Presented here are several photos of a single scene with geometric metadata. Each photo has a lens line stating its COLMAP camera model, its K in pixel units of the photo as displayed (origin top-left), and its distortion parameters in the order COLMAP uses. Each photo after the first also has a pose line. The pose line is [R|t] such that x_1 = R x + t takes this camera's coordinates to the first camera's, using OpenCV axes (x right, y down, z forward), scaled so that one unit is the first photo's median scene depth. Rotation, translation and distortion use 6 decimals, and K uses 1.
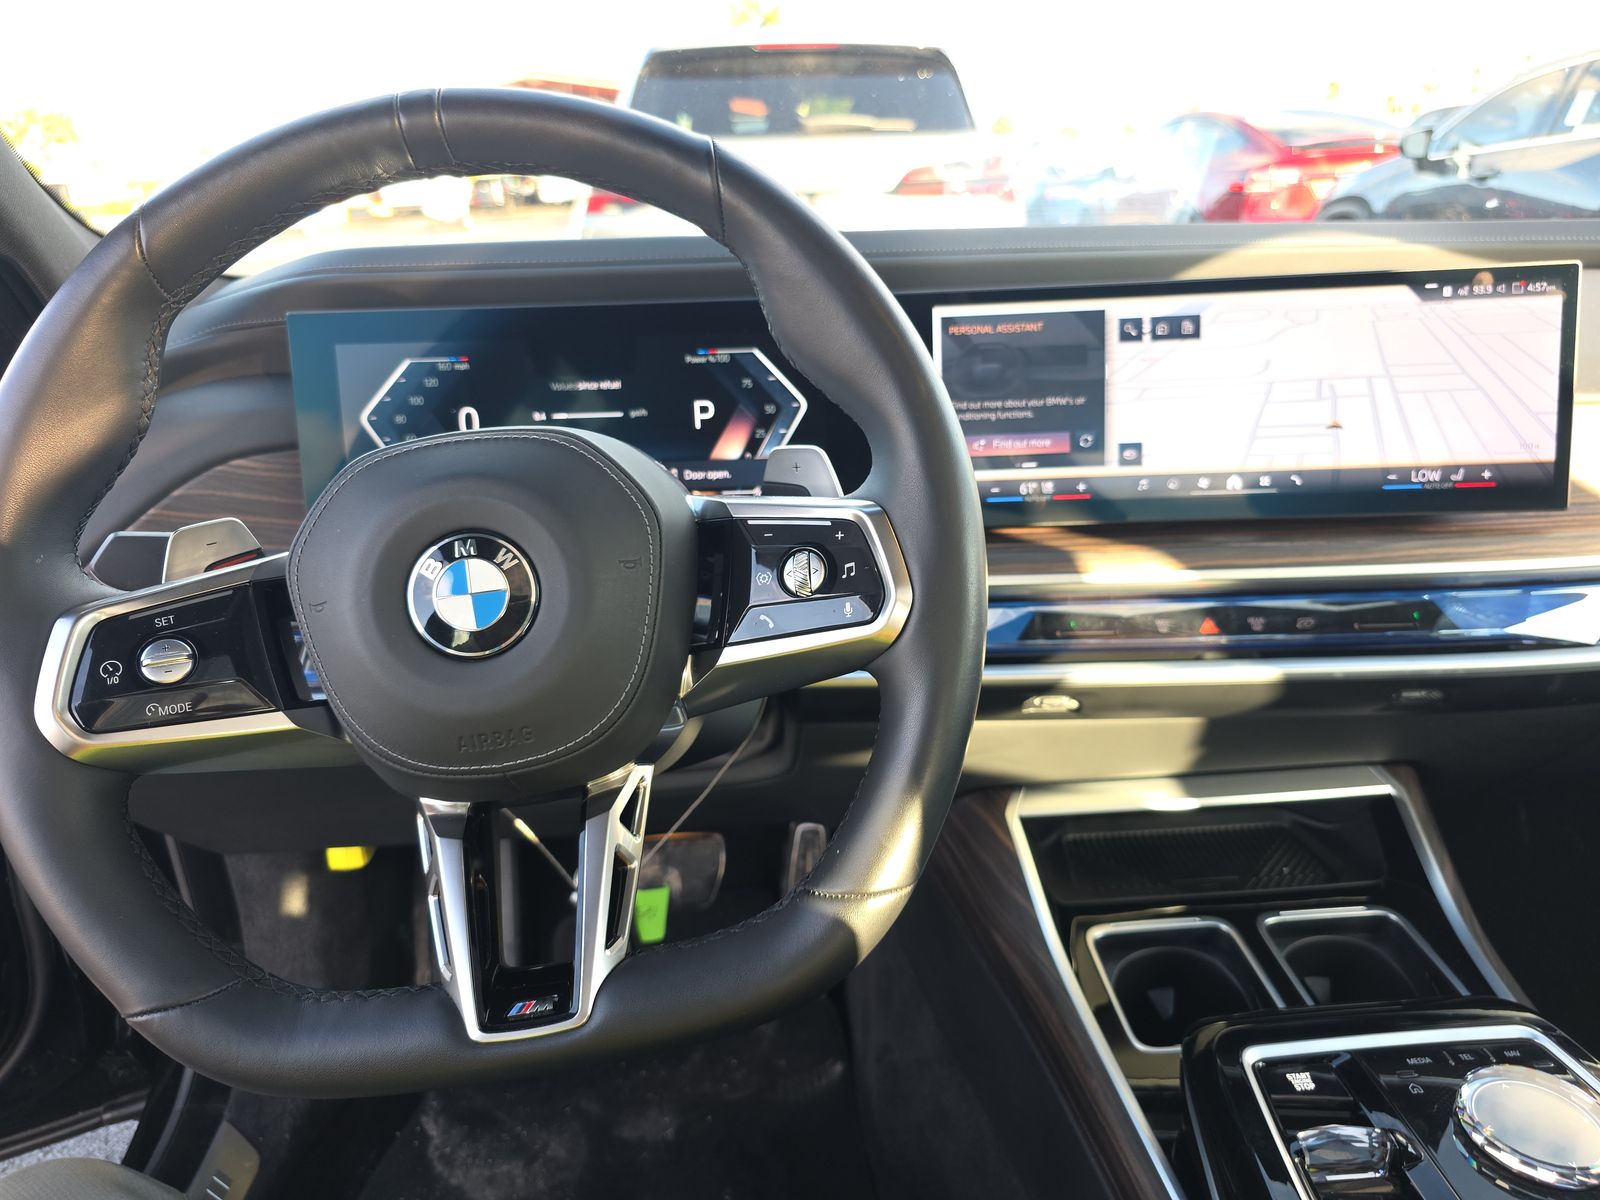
lens RADIAL K [[1066.5, 0, 798.7], [0, 1066.5, 641.9], [0, 0, 1]] dist [0.023125, -0.049785]
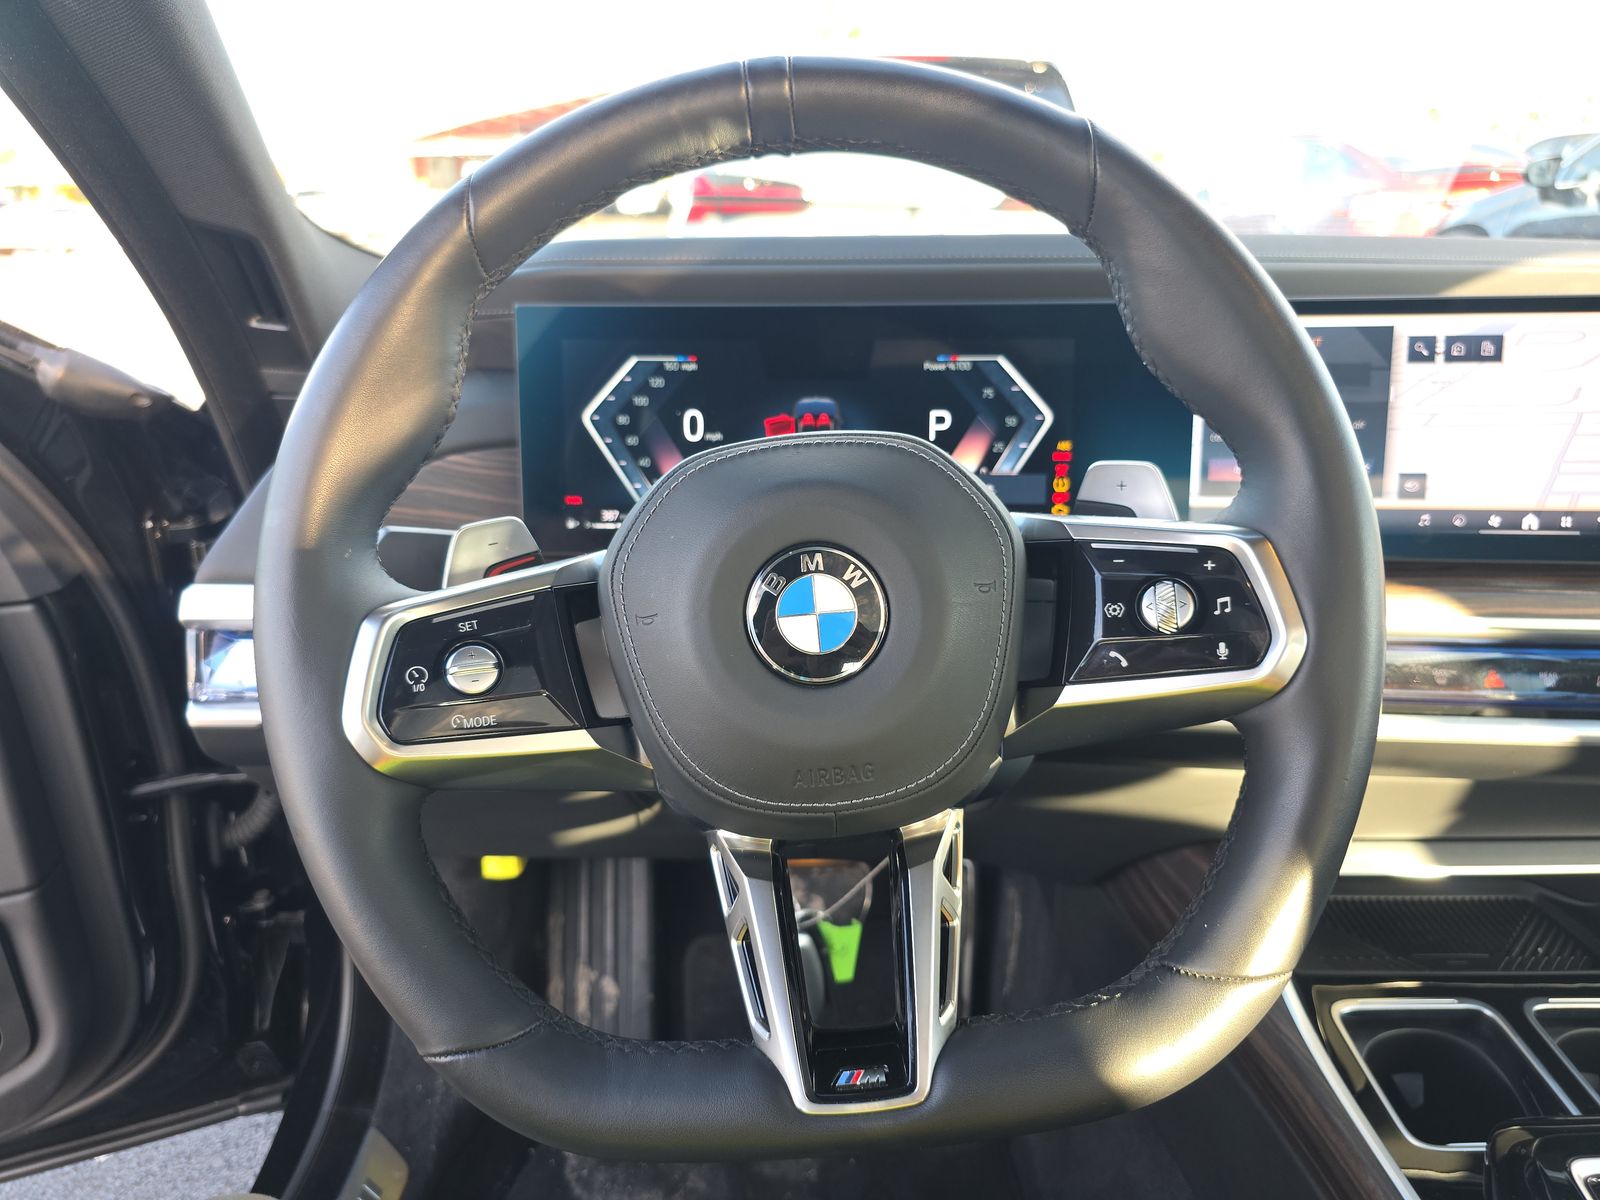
lens RADIAL K [[1081.6, 0, 798.9], [0, 1081.6, 658.0], [0, 0, 1]] dist [0.023537, -0.063866]
pose [[0.995855, 0.050326, -0.075761, -0.133387], [-0.050440, 0.998727, 0.000407, -0.003708], [0.075685, 0.003417, 0.997126, 0.047293]]
